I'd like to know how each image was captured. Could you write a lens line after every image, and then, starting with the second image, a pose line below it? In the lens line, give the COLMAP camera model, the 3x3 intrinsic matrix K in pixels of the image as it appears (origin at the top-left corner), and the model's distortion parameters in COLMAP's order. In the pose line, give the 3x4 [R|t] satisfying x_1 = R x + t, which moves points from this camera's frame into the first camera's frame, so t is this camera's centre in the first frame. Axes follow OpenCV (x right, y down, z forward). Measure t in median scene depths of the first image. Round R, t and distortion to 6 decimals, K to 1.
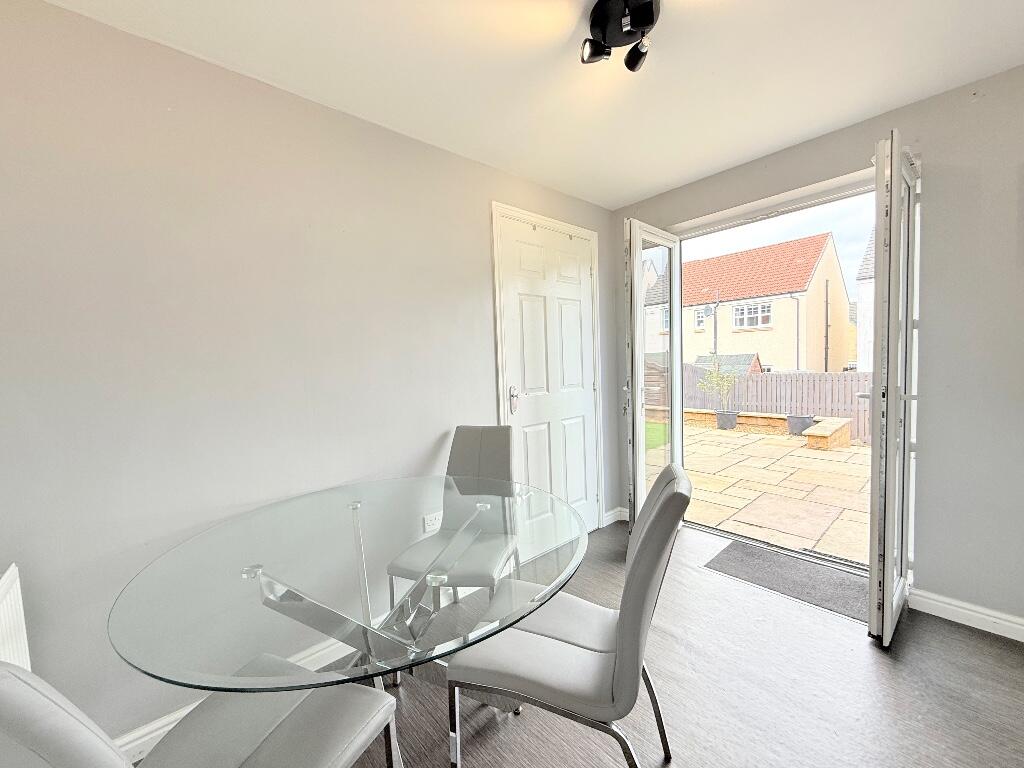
lens RADIAL K [[405.7, 0, 510.9], [0, 405.7, 383.0], [0, 0, 1]] dist [-0.002342, -0.000528]
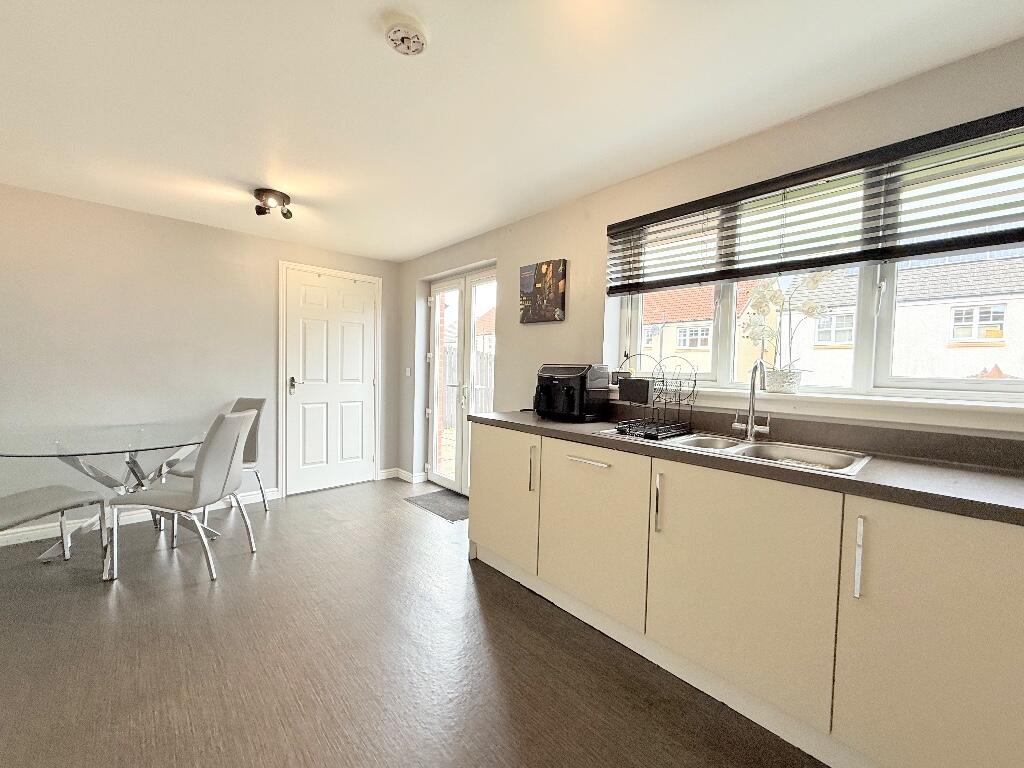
lens RADIAL K [[405.7, 0, 514.4], [0, 405.7, 384.4], [0, 0, 1]] dist [-0.002342, -0.000528]
pose [[0.997554, 0.063469, 0.029299, 0.096456], [-0.063210, 0.997953, -0.009664, -0.000161], [-0.029852, 0.007788, 0.999524, -0.069970]]
